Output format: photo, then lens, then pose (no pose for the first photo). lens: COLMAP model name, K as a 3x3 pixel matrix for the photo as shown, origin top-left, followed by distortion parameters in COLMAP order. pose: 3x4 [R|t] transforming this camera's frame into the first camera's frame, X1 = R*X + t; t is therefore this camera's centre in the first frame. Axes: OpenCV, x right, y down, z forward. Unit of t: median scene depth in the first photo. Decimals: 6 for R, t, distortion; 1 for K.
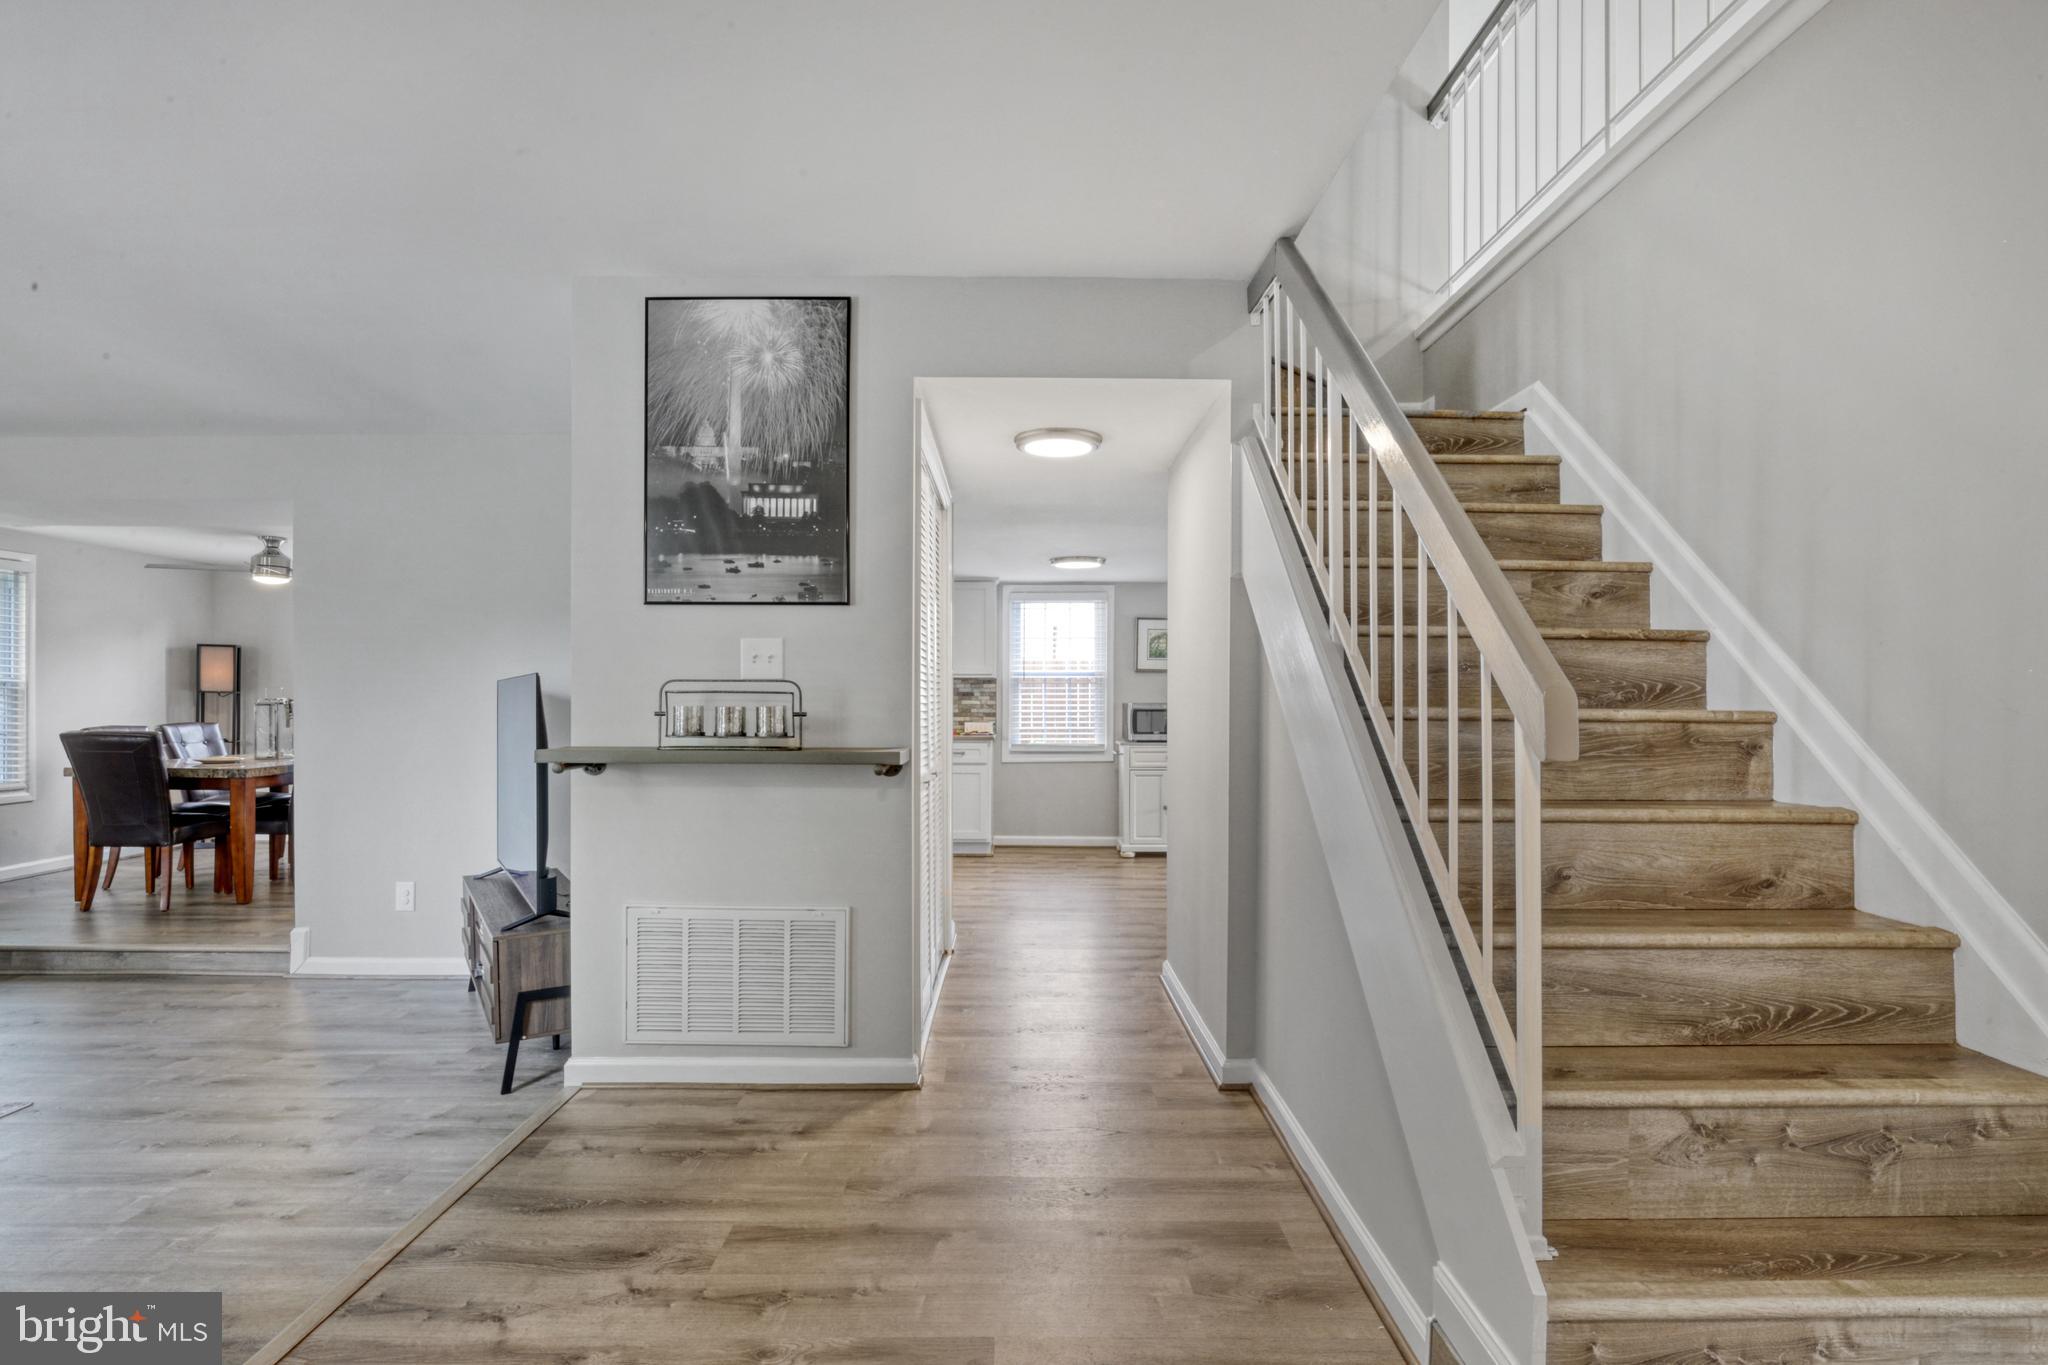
lens RADIAL K [[1132.0, 0, 1024.0], [0, 1132.0, 682.5], [0, 0, 1]] dist [-0.000329, -0.000064]
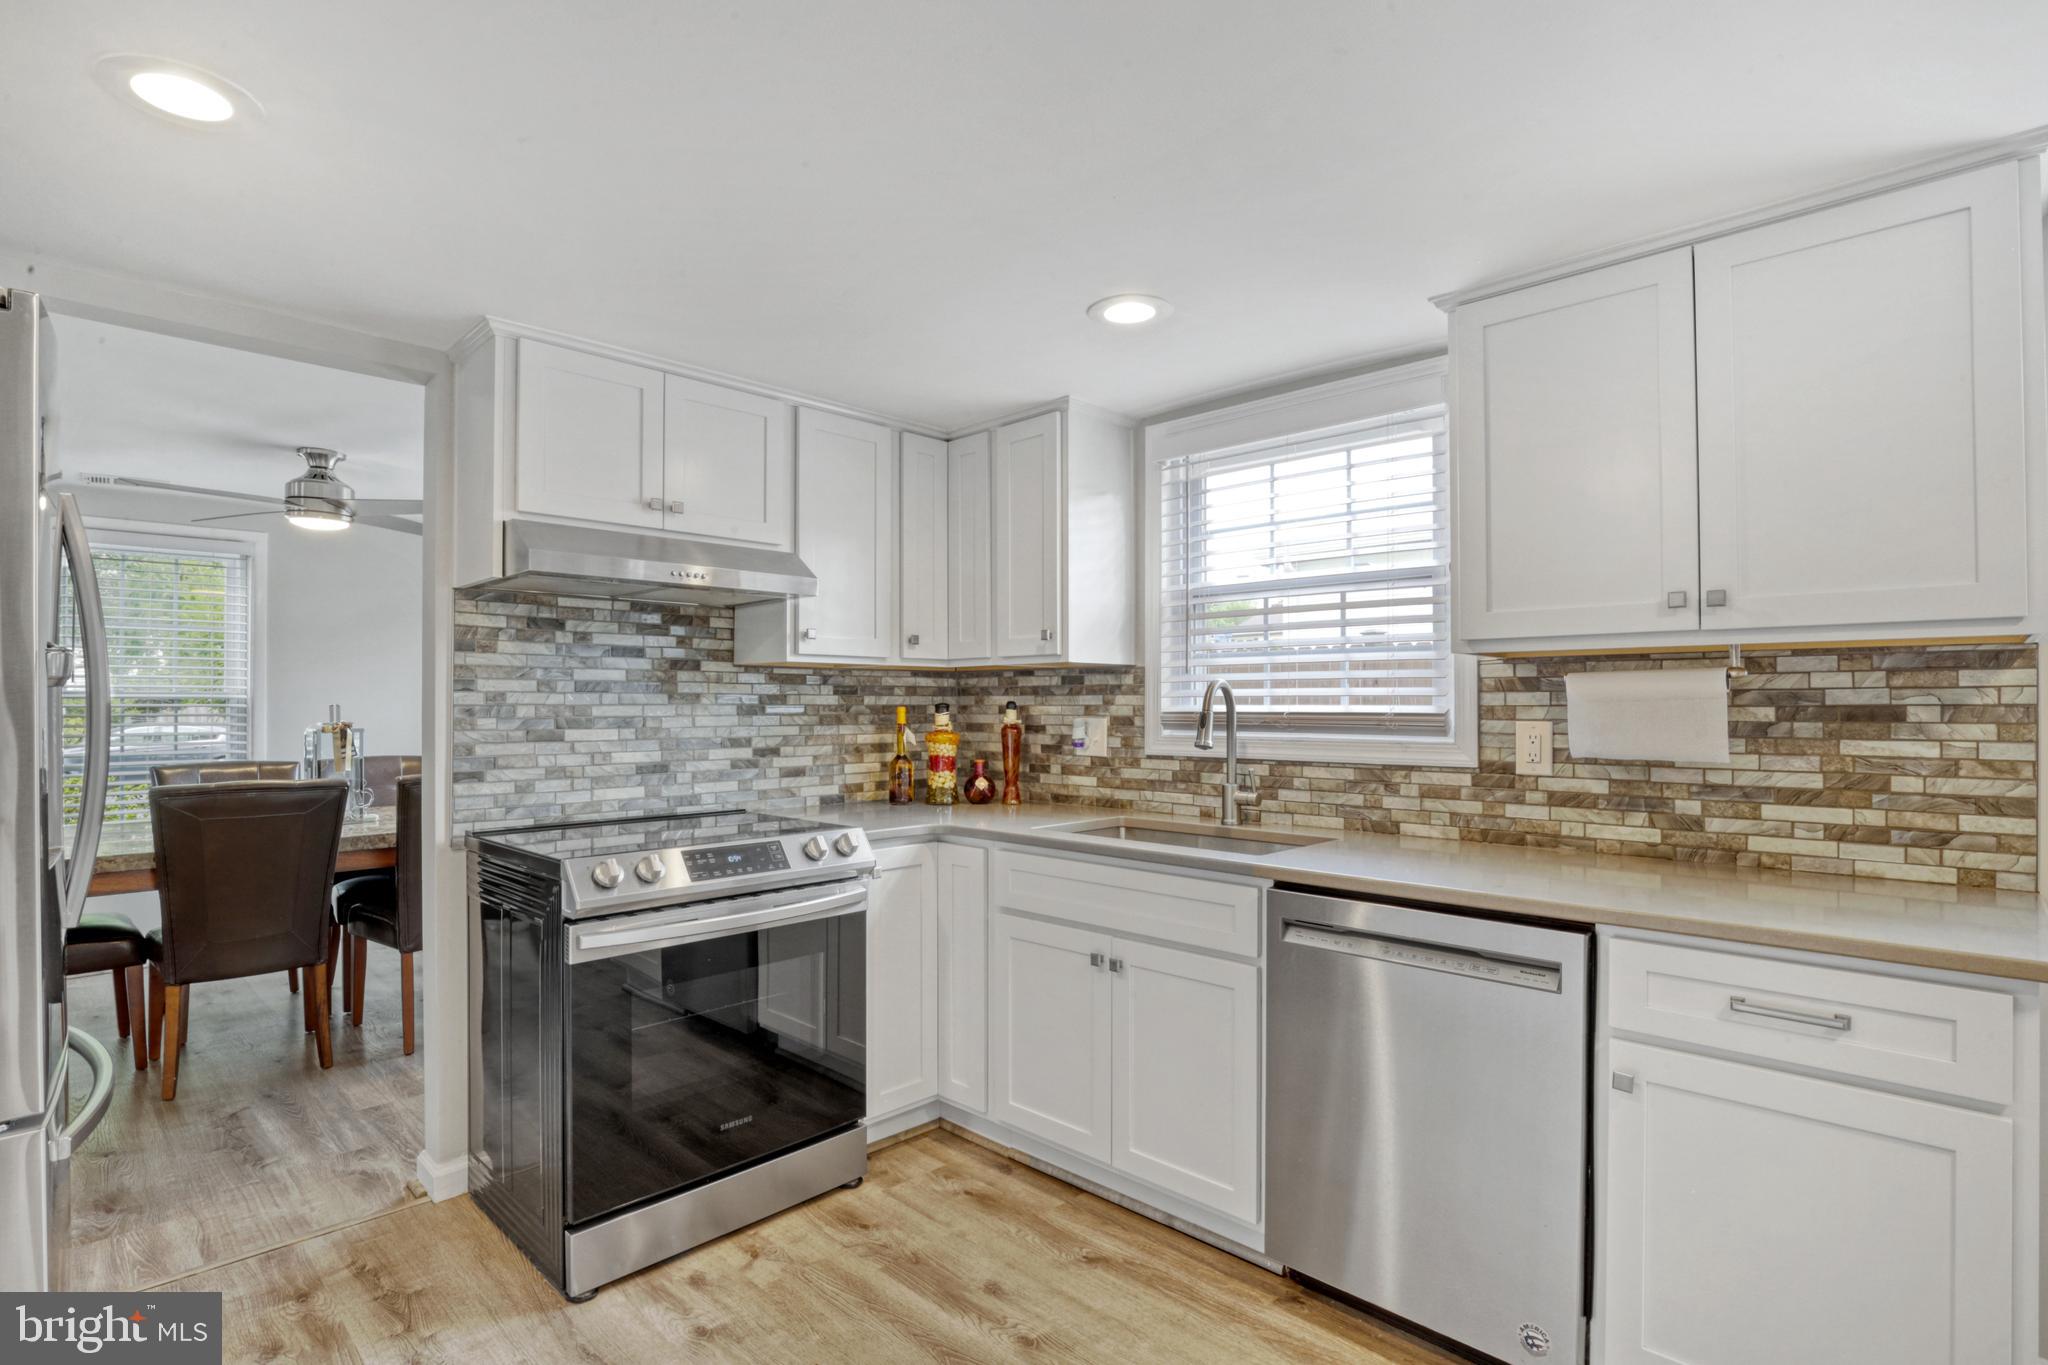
lens RADIAL K [[995.6, 0, 1022.7], [0, 995.6, 698.2], [0, 0, 1]] dist [-0.025933, -0.000040]
pose [[0.712857, -0.007914, -0.701265, -0.033262], [0.010430, 0.999945, -0.000683, 0.005099], [0.701232, -0.006827, 0.712901, 0.728294]]
